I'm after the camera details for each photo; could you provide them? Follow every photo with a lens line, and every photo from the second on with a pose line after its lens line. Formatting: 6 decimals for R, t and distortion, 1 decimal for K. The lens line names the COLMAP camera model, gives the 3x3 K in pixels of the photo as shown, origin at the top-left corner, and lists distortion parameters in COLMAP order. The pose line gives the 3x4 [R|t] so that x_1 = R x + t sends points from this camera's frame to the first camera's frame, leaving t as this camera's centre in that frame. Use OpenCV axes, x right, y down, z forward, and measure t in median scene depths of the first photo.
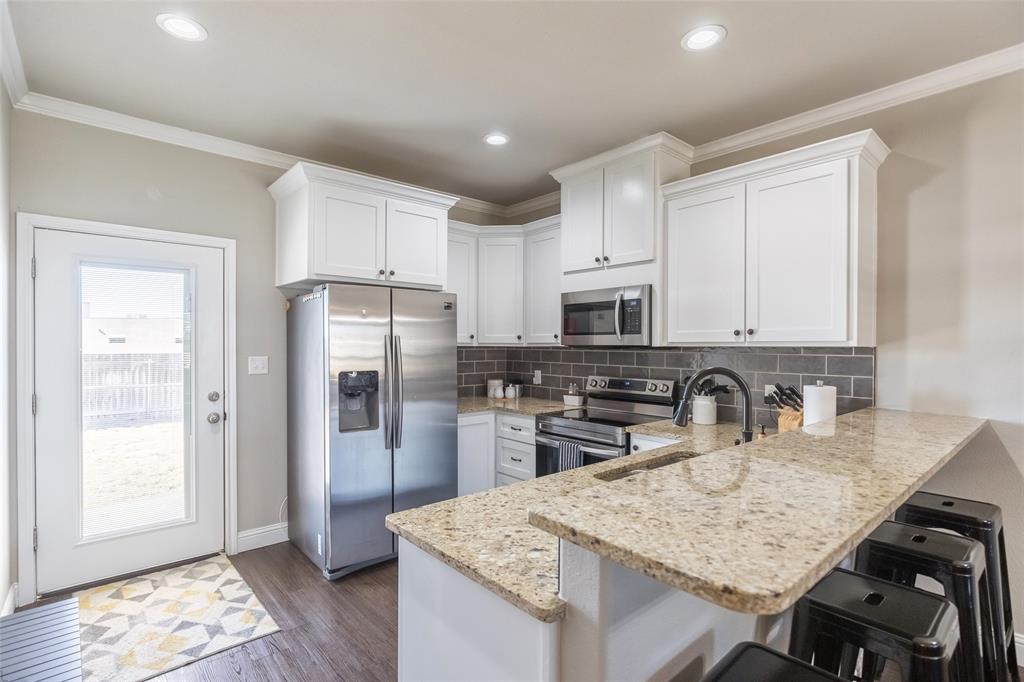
lens RADIAL K [[488.0, 0, 515.0], [0, 488.0, 343.0], [0, 0, 1]] dist [-0.002731, -0.000321]
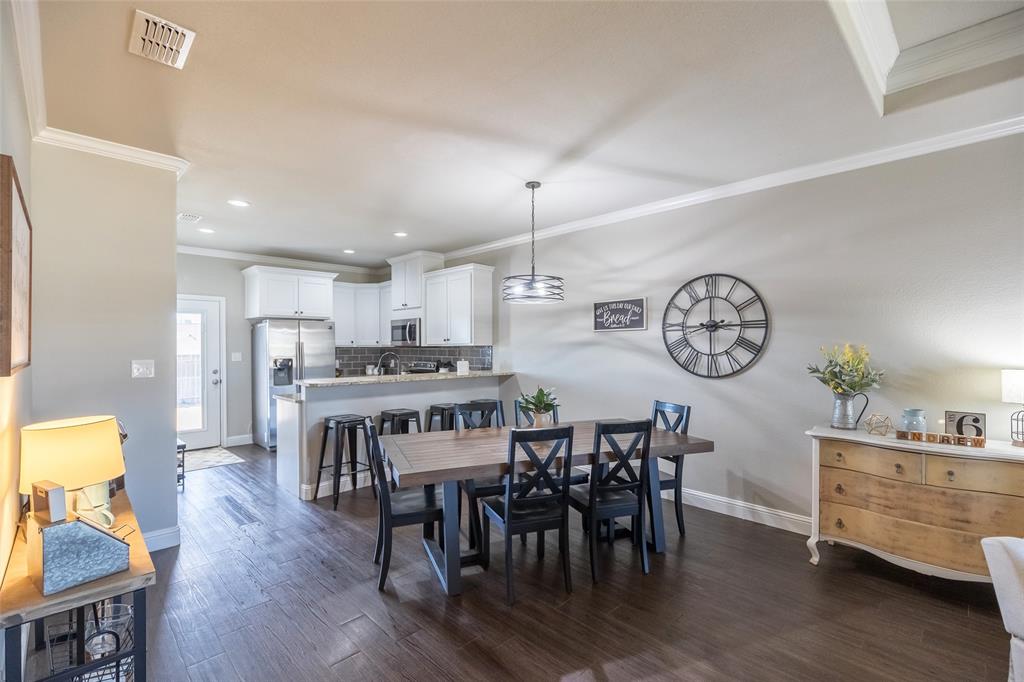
lens RADIAL K [[463.2, 0, 508.9], [0, 463.2, 342.7], [0, 0, 1]] dist [-0.000608, 0.000417]
pose [[0.998758, -0.007620, 0.049235, 0.557917], [0.007762, 0.999966, -0.002681, -0.000167], [-0.049213, 0.003059, 0.998784, -1.073017]]
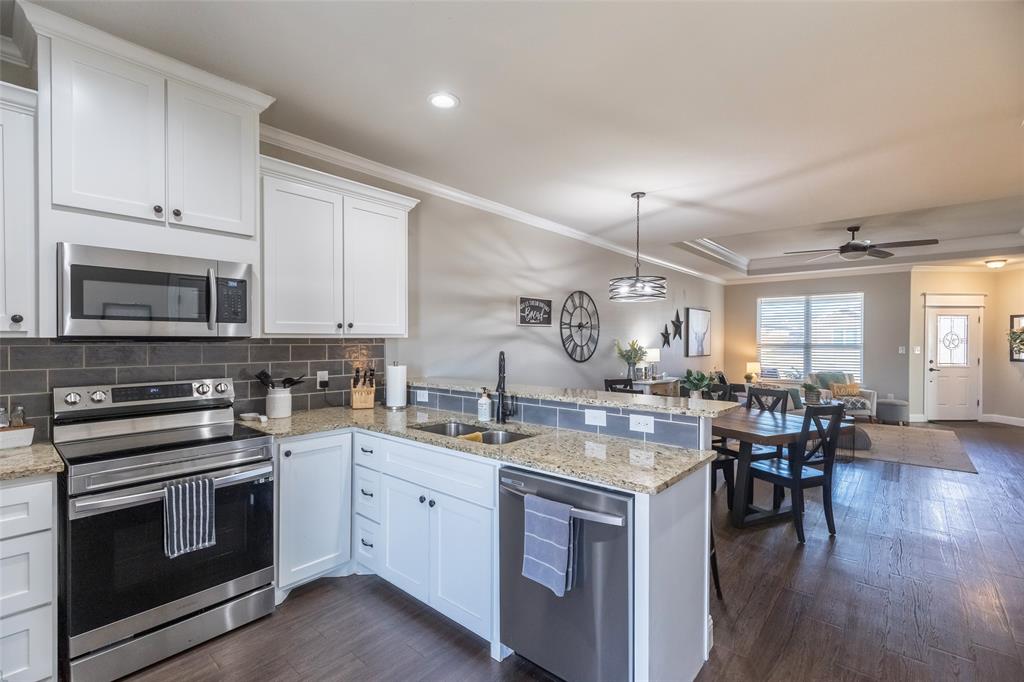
lens RADIAL K [[463.2, 0, 505.9], [0, 463.2, 339.0], [0, 0, 1]] dist [-0.000608, 0.000417]
pose [[-0.141595, -0.004727, 0.989913, -0.565752], [-0.009682, 0.999947, 0.003390, 0.001415], [-0.989877, -0.009104, -0.141633, 0.655013]]
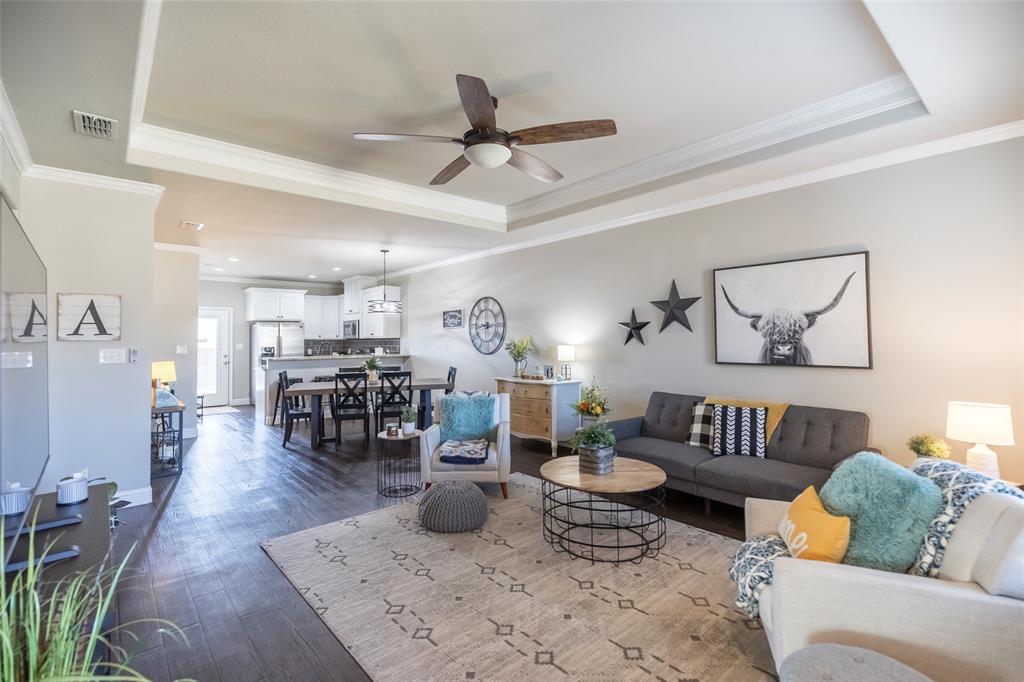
lens RADIAL K [[463.2, 0, 512.2], [0, 463.2, 317.9], [0, 0, 1]] dist [-0.000608, 0.000417]
pose [[0.999852, -0.015397, 0.007644, 1.258754], [0.015707, 0.998981, -0.042323, 0.015872], [-0.006984, 0.042437, 0.999075, -2.086453]]
